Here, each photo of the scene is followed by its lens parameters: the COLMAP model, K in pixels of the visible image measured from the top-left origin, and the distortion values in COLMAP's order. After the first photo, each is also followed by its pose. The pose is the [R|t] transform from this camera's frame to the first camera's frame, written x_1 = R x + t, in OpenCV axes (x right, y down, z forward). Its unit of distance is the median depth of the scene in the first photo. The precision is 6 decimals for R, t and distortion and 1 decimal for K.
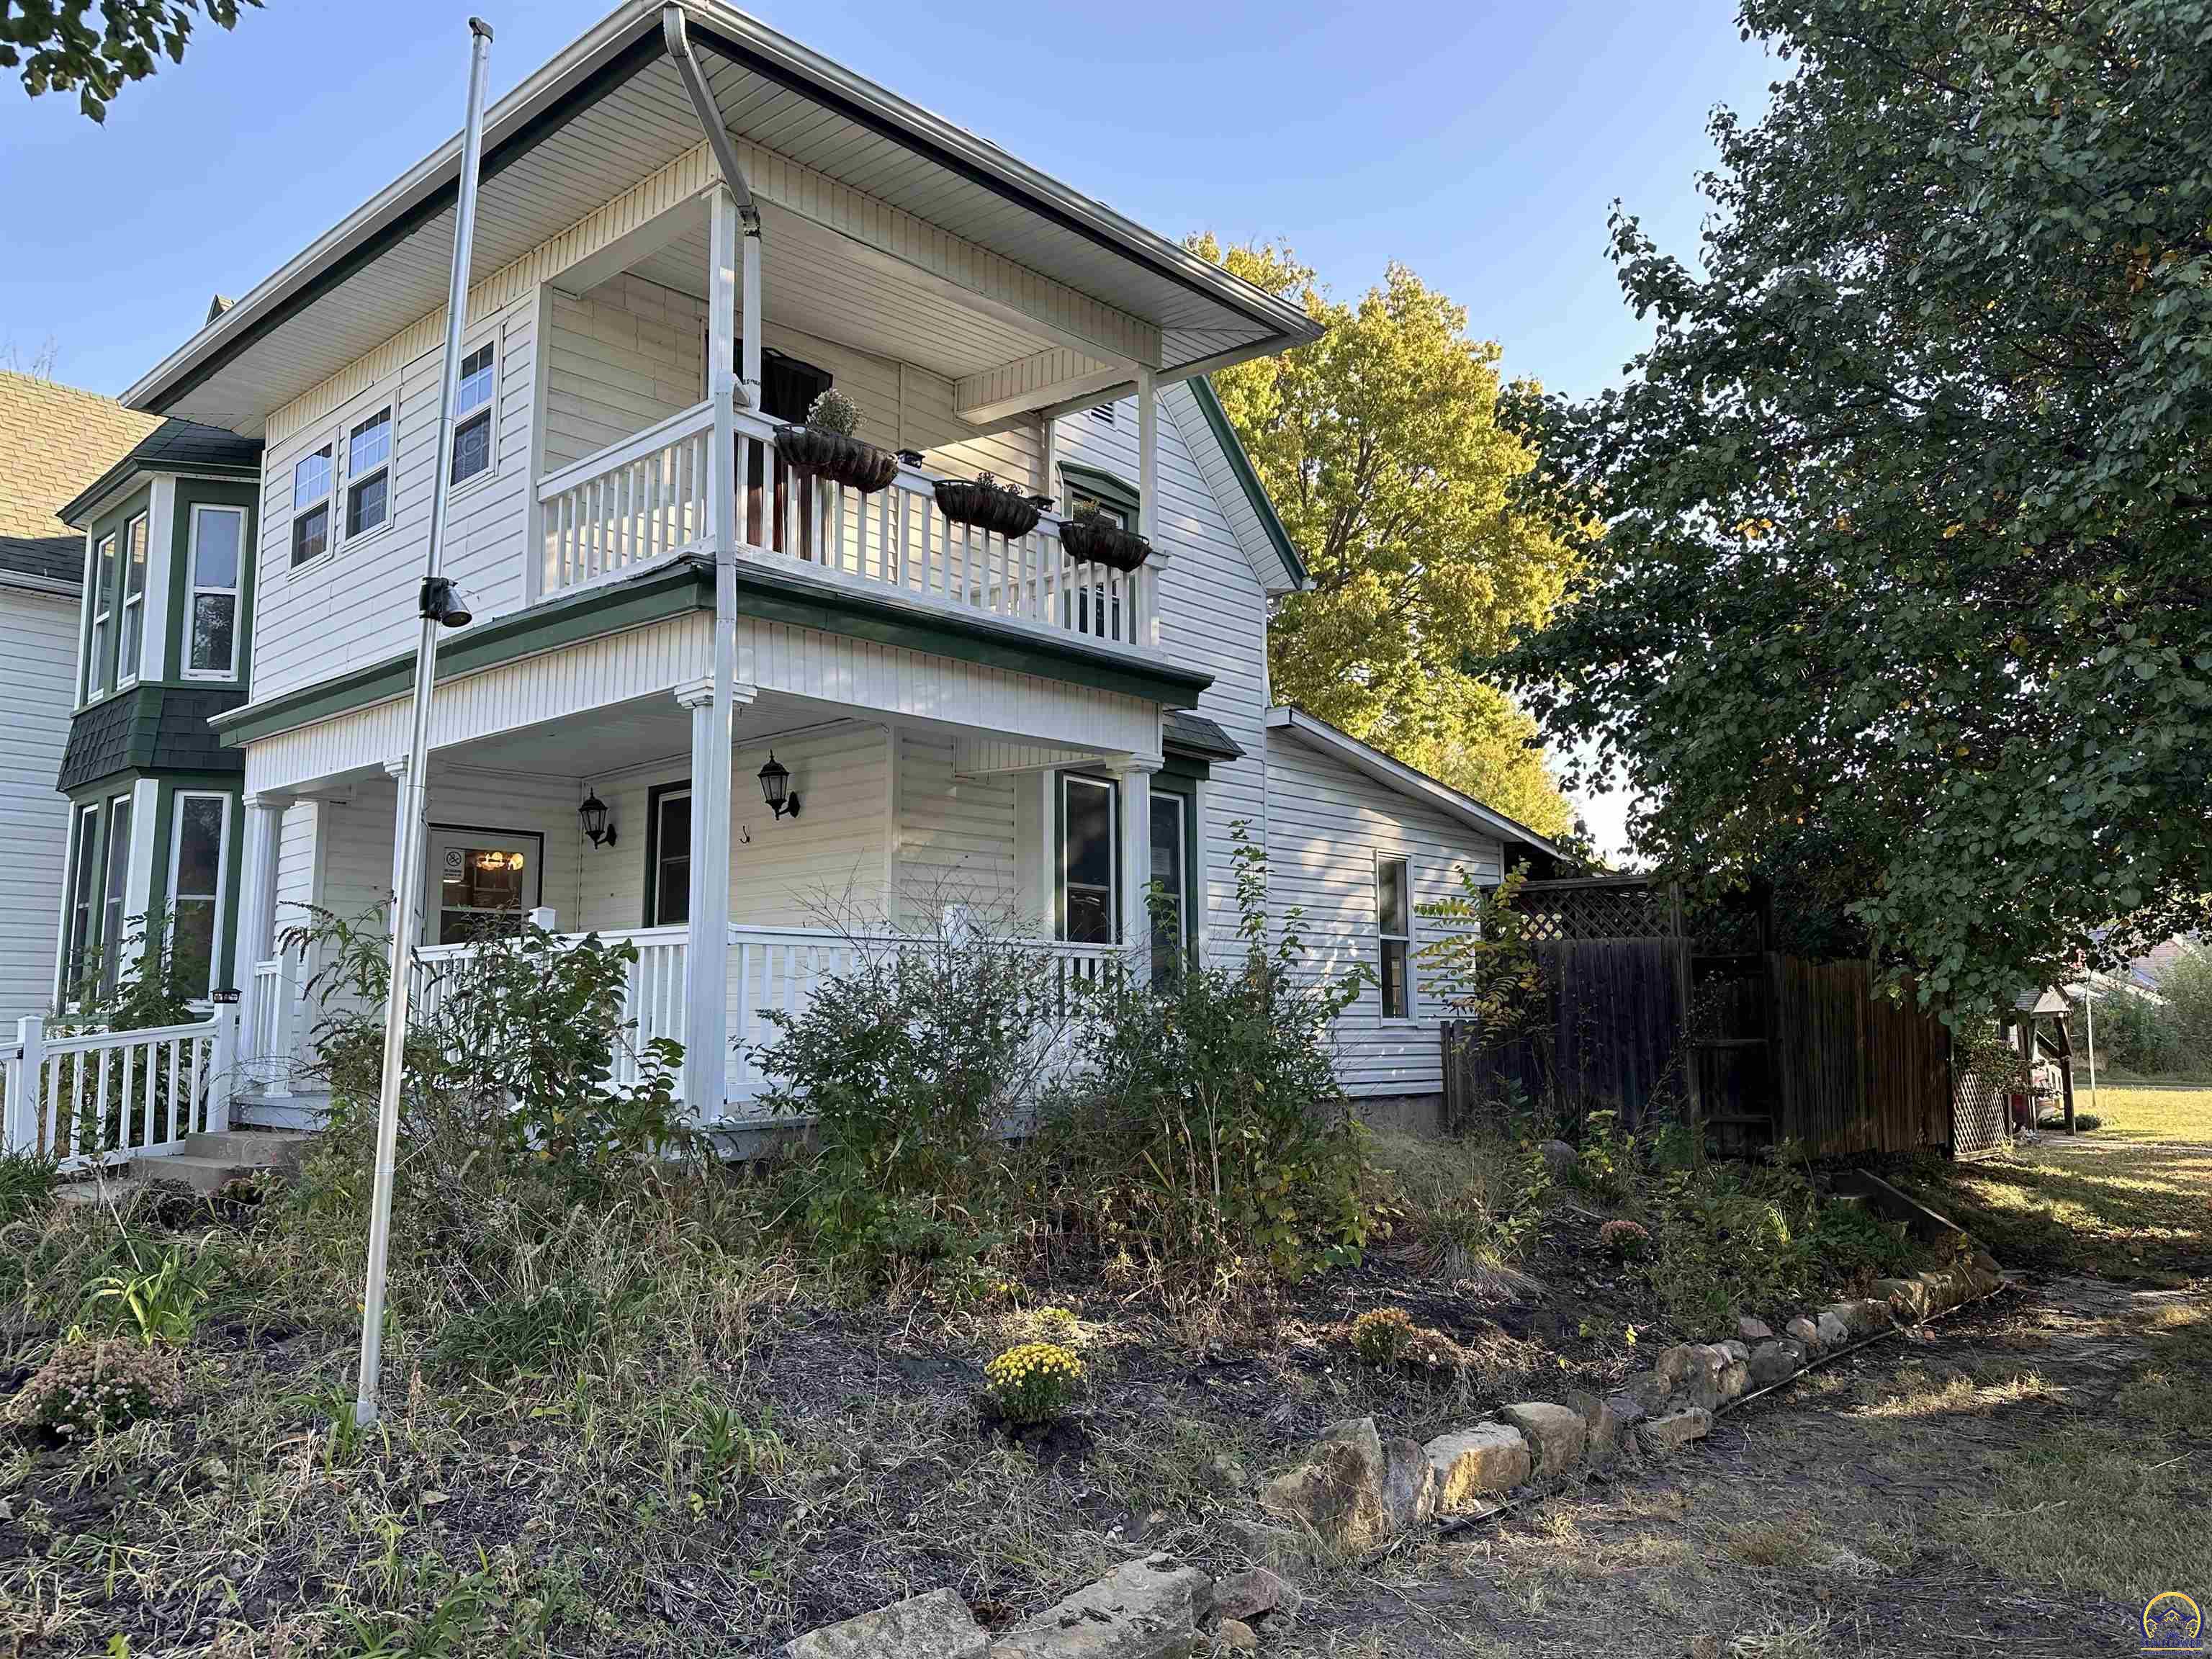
lens RADIAL K [[1592.7, 0, 1106.0], [0, 1592.7, 829.5], [0, 0, 1]] dist [0.002947, 0.000271]
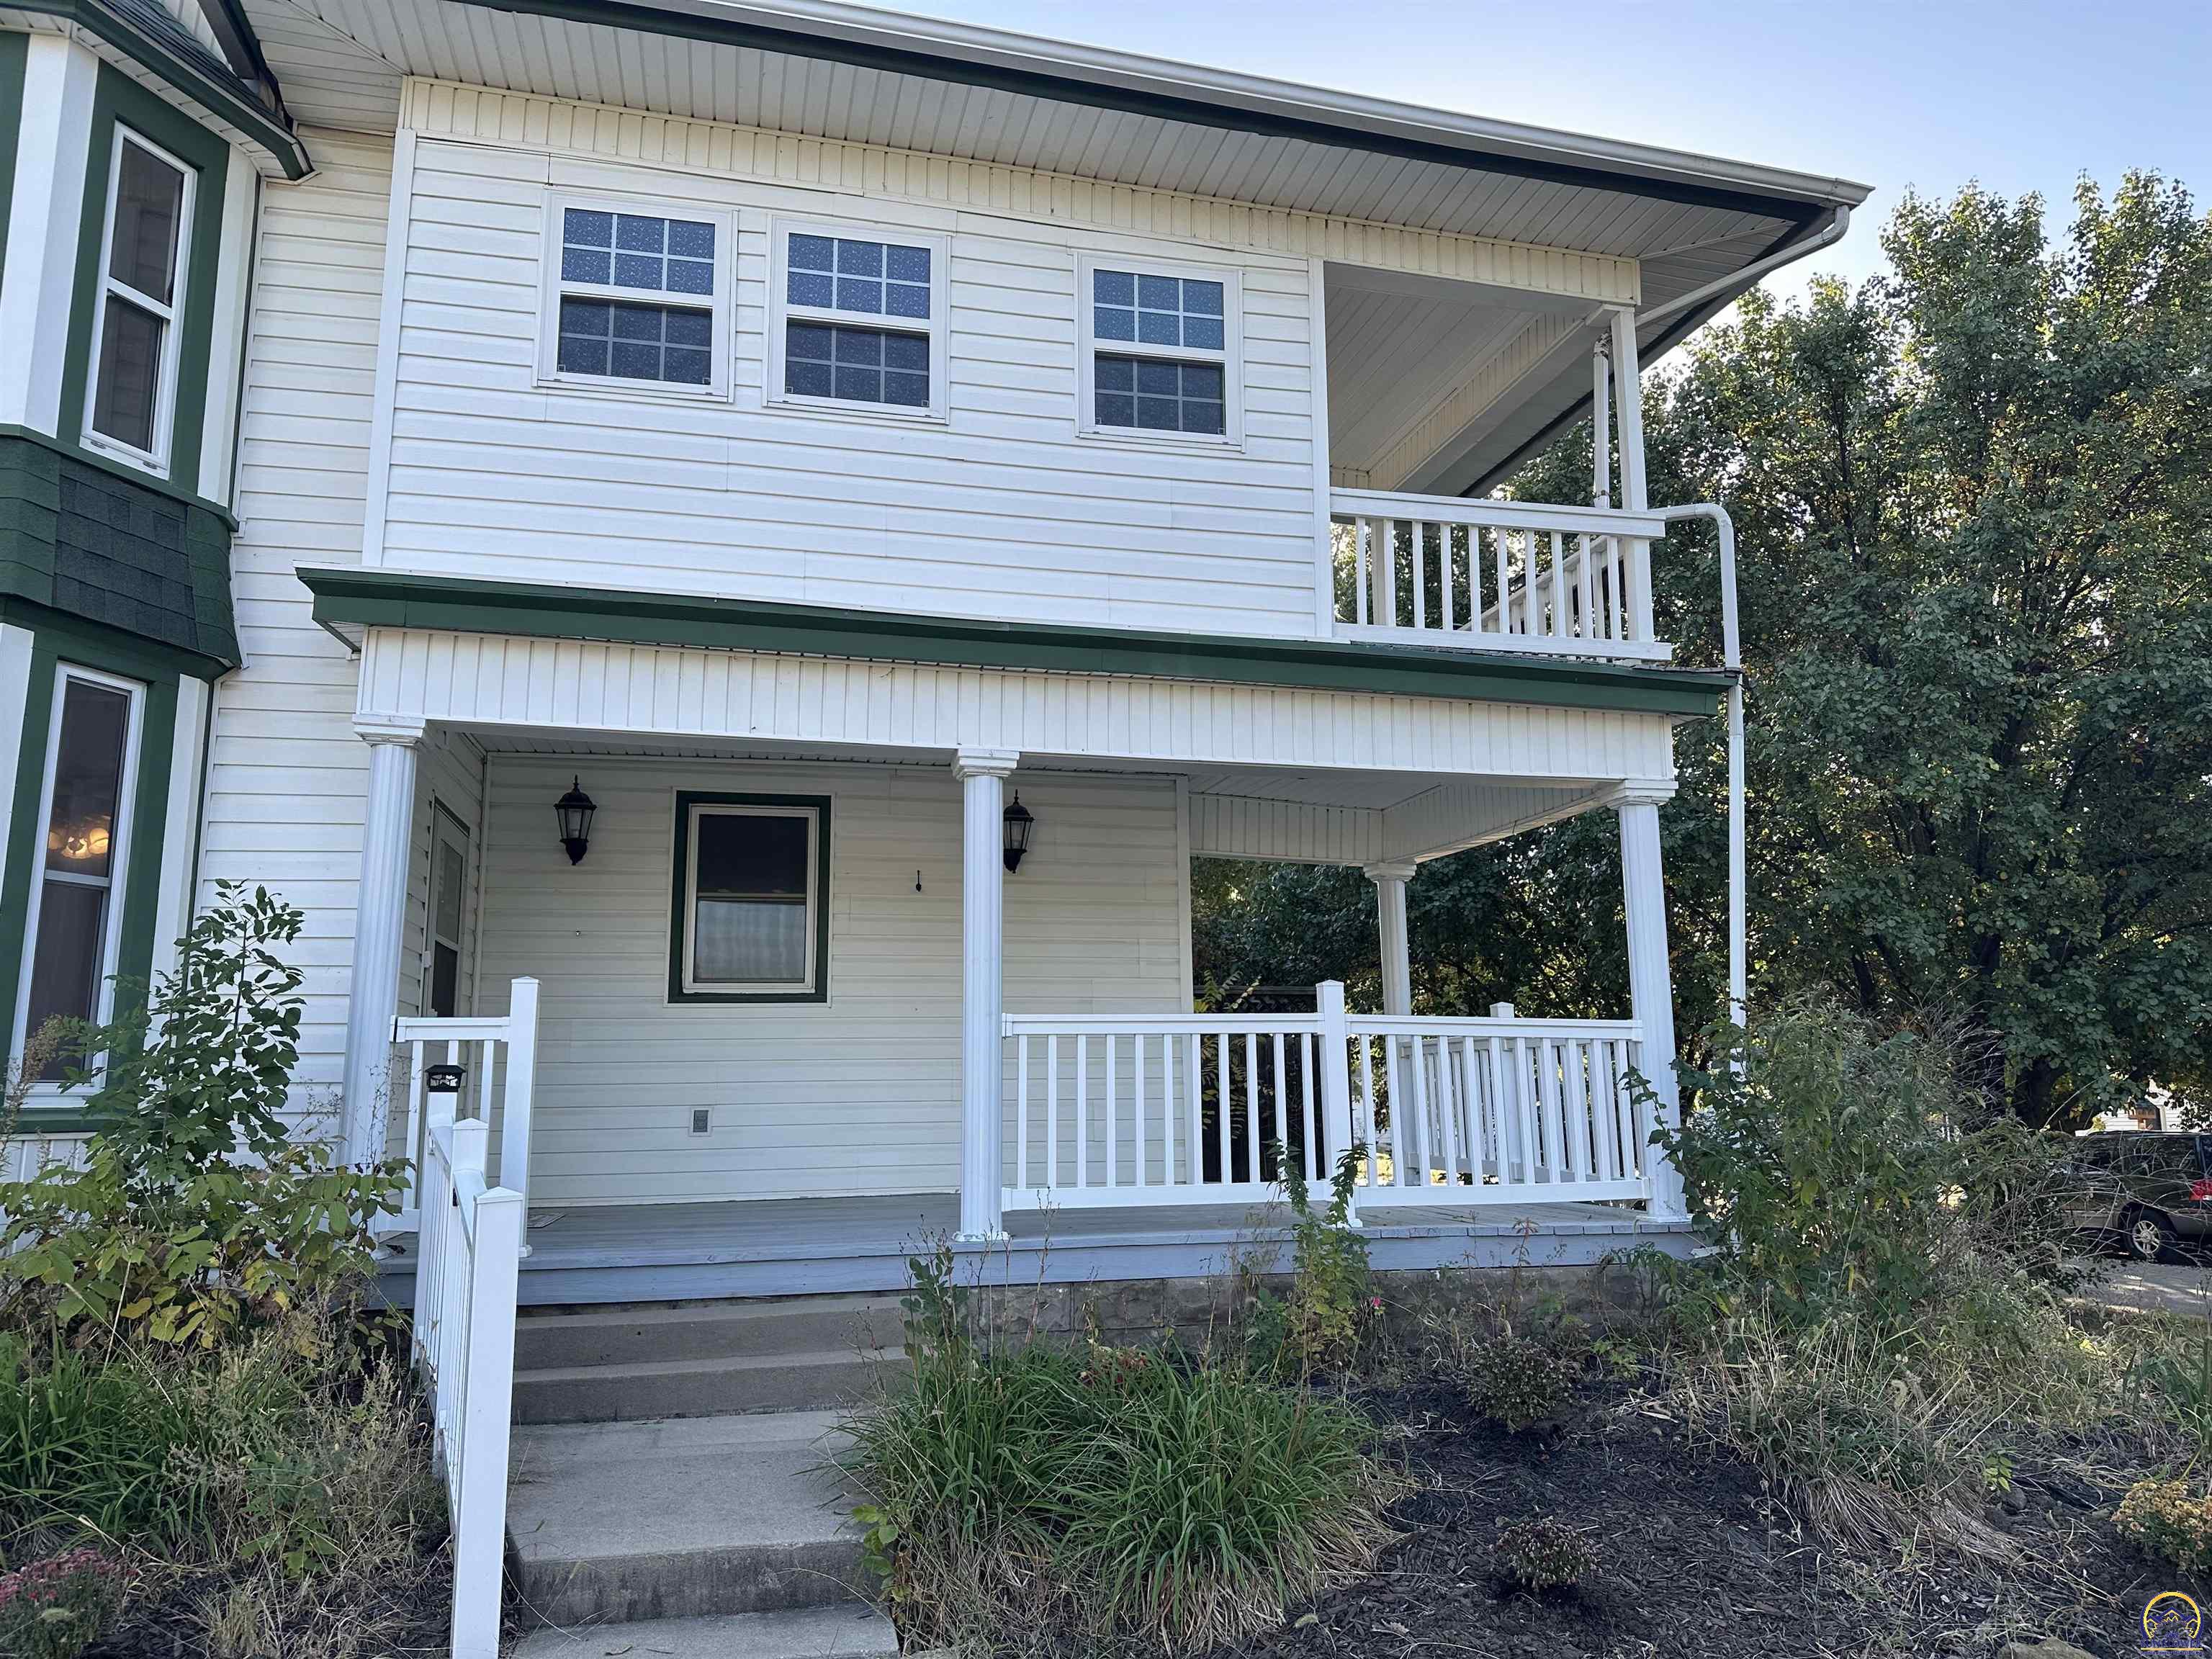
lens RADIAL K [[1592.7, 0, 1106.0], [0, 1592.7, 829.5], [0, 0, 1]] dist [0.002947, 0.000271]
pose [[0.545505, 0.135776, 0.827037, -0.959045], [-0.102523, 0.990190, -0.094938, 0.049253], [-0.831814, -0.033001, 0.554073, 0.528683]]
